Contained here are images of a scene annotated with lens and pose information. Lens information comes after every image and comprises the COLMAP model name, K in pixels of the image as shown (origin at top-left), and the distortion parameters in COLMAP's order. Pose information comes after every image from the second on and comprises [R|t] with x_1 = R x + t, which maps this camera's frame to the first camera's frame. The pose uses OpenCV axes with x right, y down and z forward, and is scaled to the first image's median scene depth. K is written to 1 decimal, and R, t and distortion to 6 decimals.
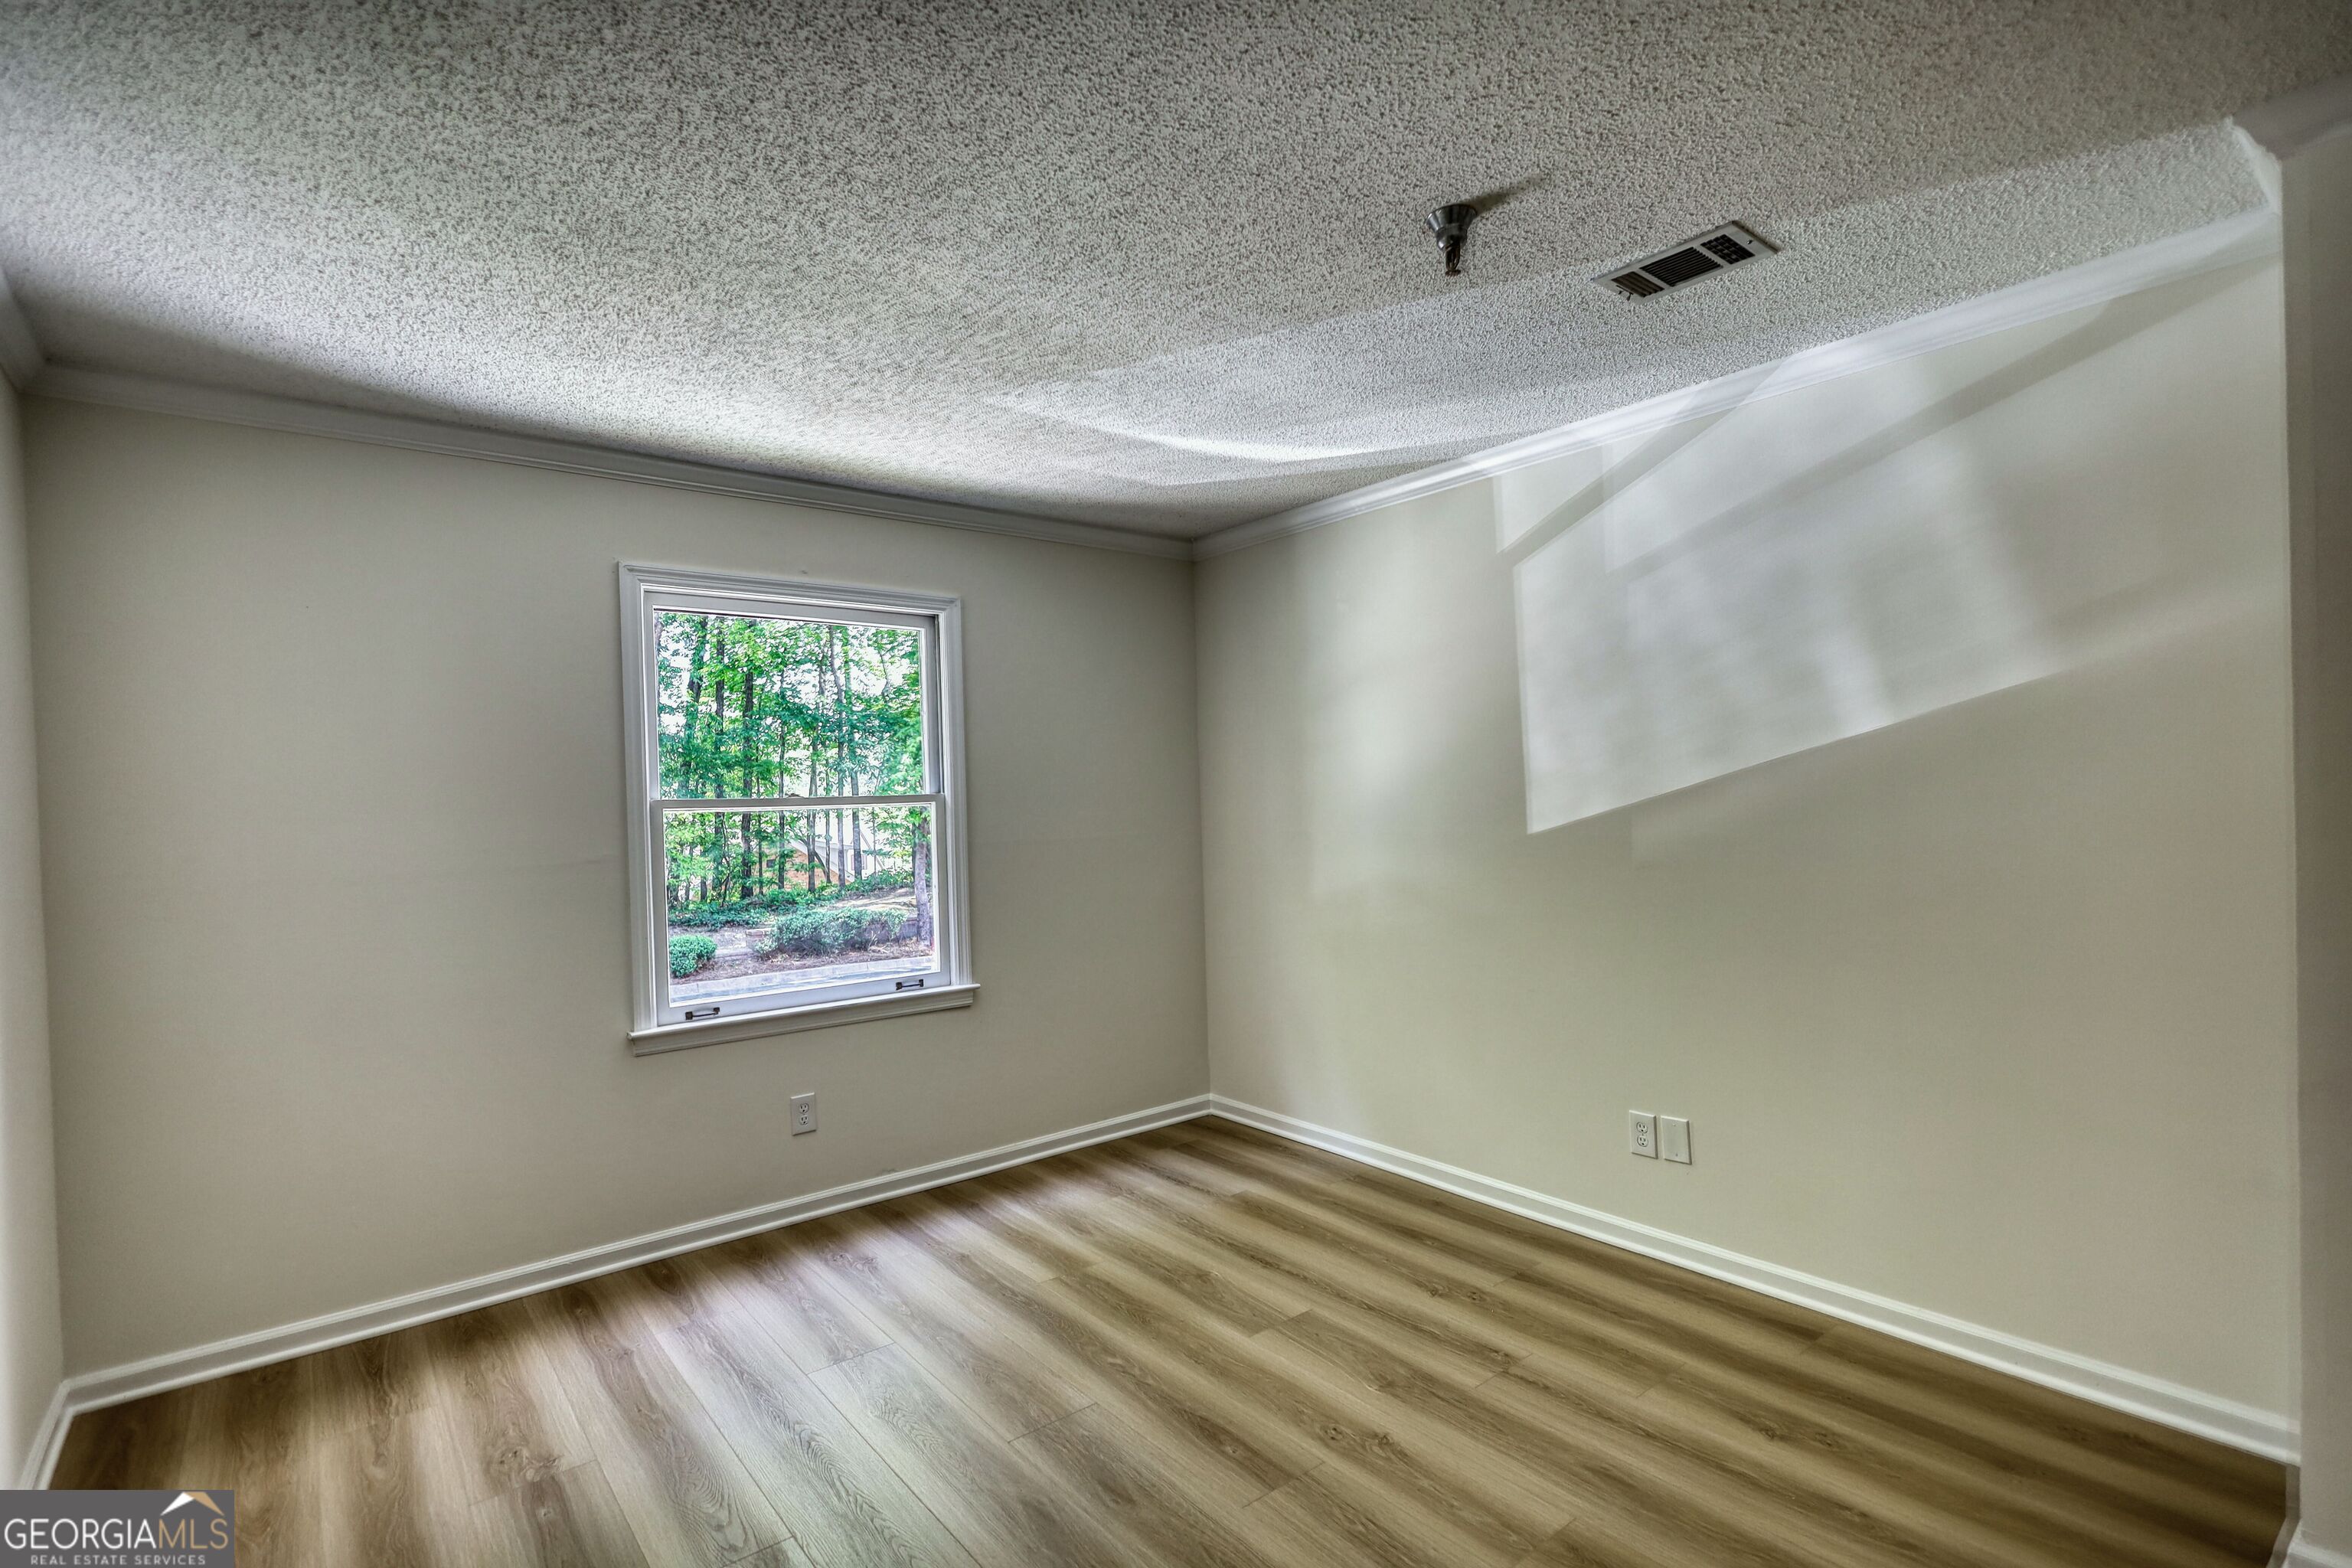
lens RADIAL K [[1104.1, 0, 1183.5], [0, 1104.1, 794.7], [0, 0, 1]] dist [-0.000091, -0.000536]
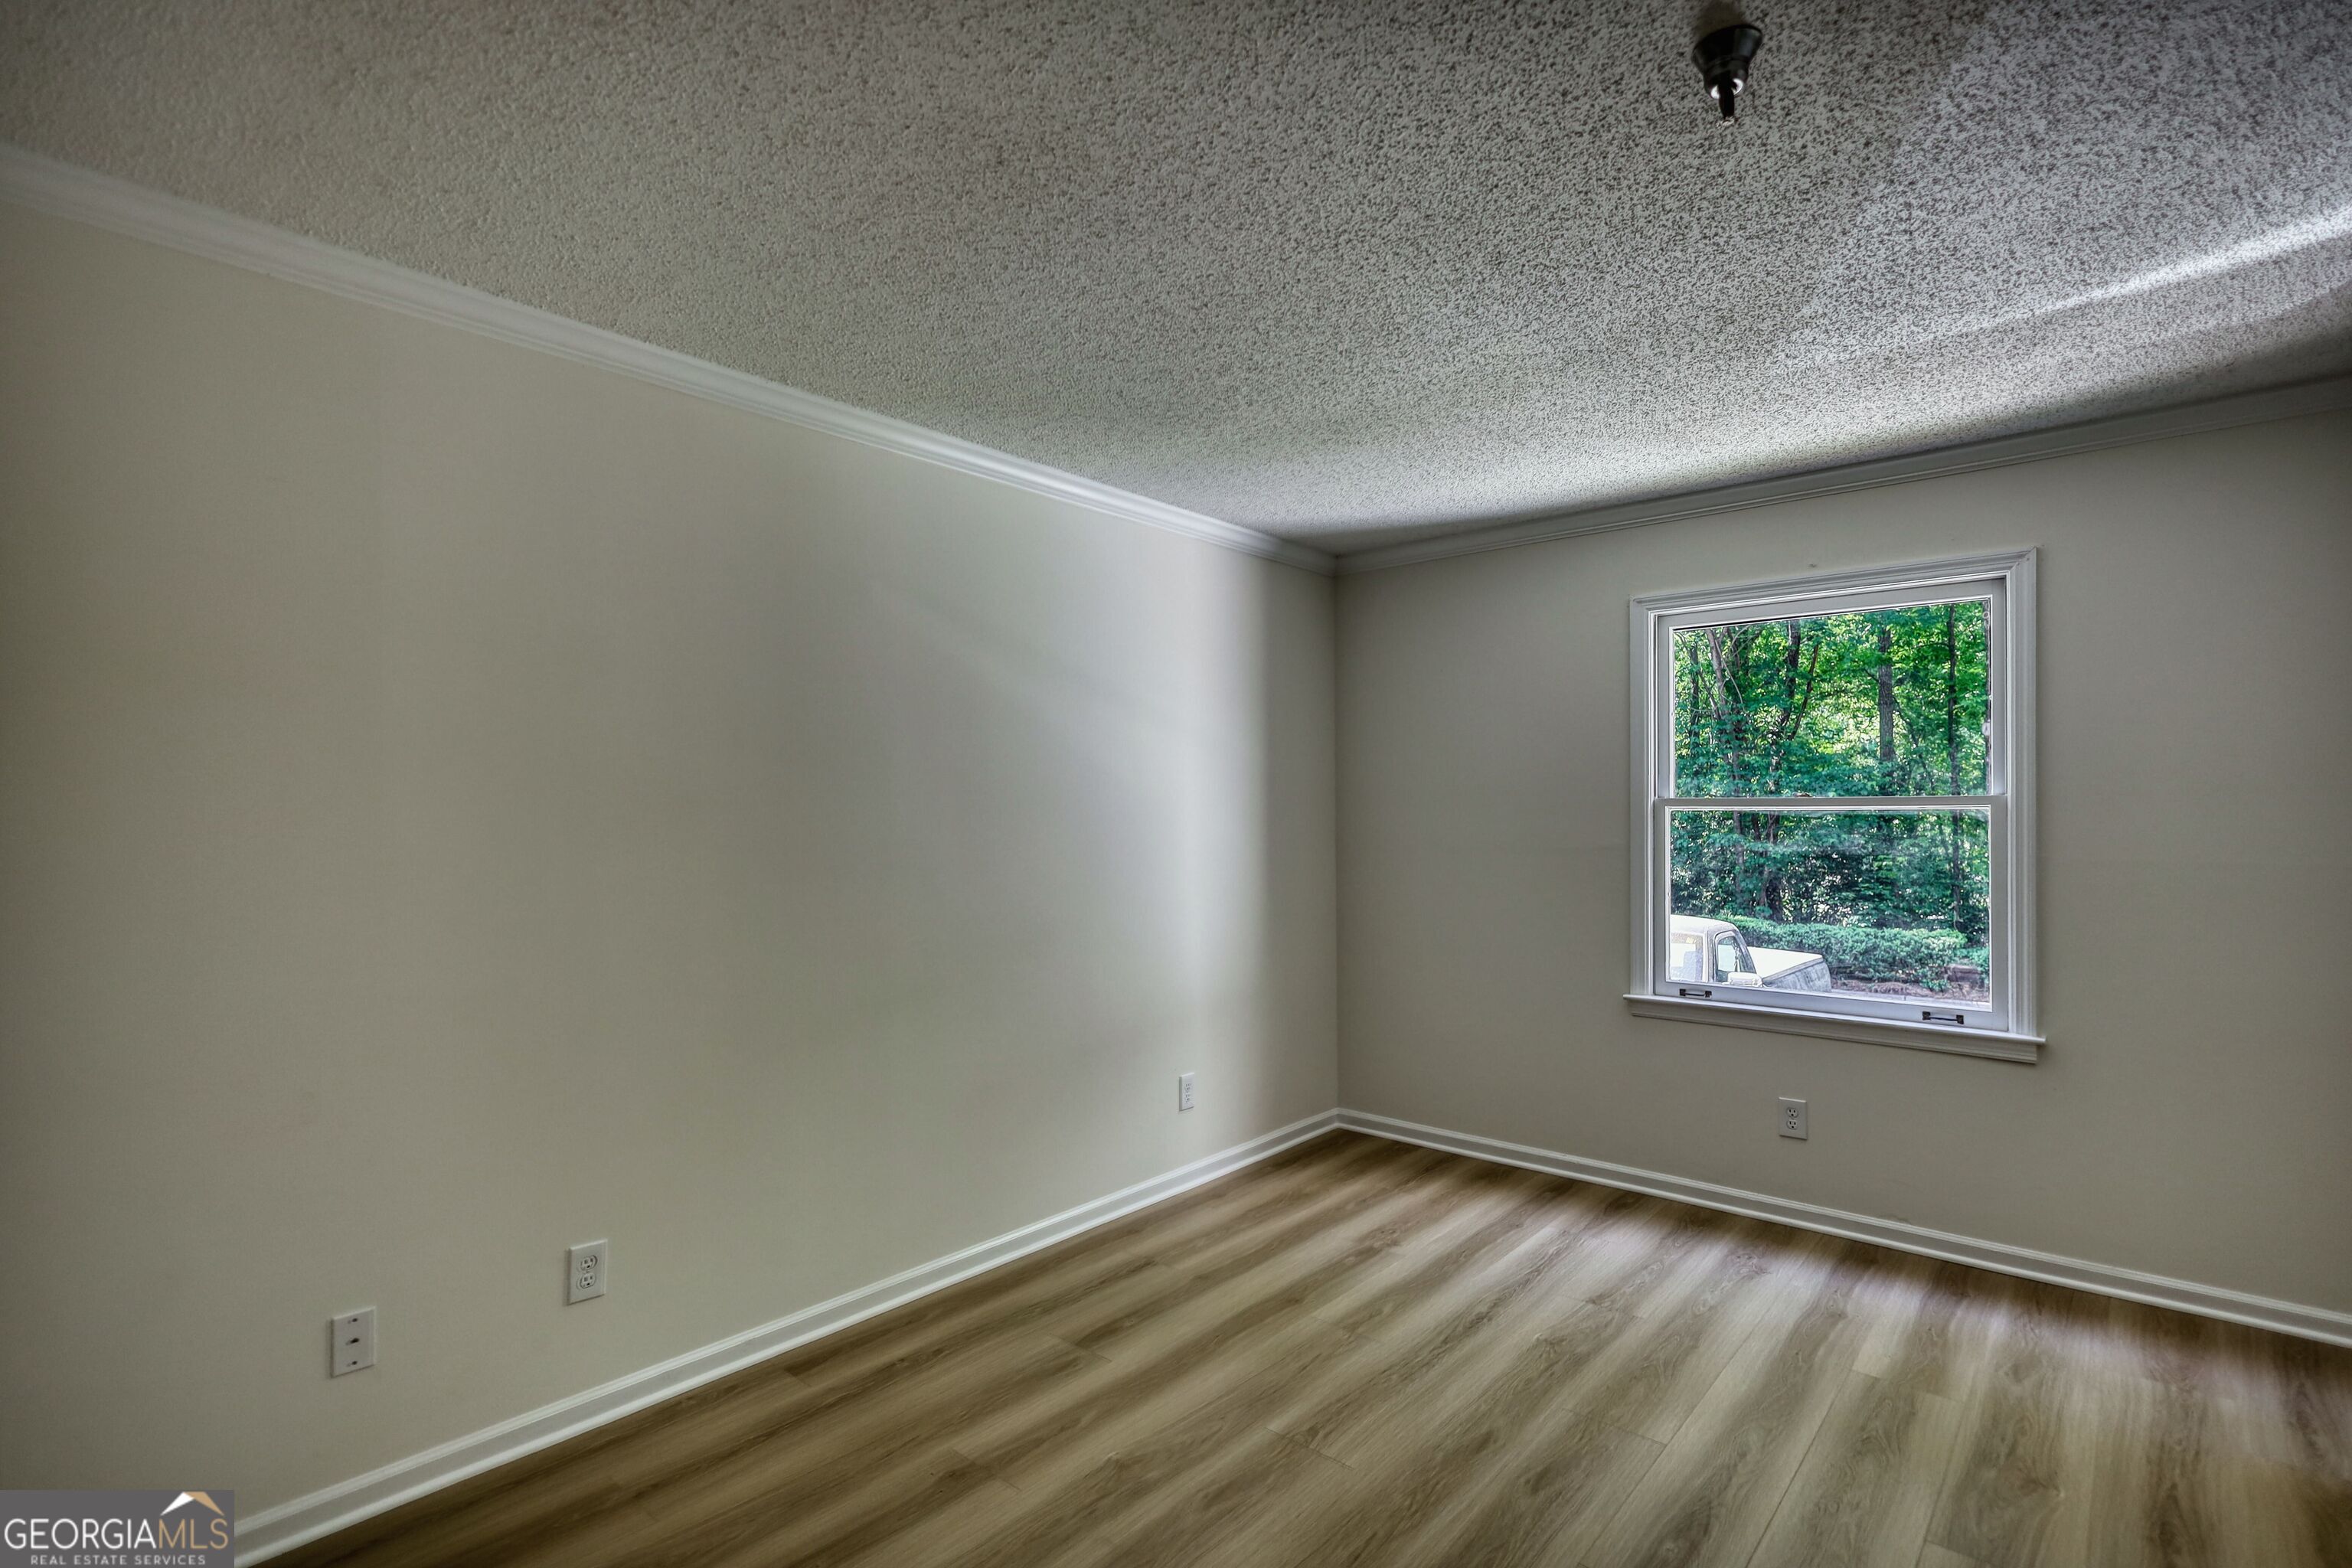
lens RADIAL K [[1104.1, 0, 1183.5], [0, 1104.1, 794.7], [0, 0, 1]] dist [-0.000091, -0.000536]
pose [[0.182867, 0.016779, -0.982995, 0.566994], [0.002233, 0.999845, 0.017482, -0.020712], [0.983135, -0.005392, 0.182801, 0.308371]]
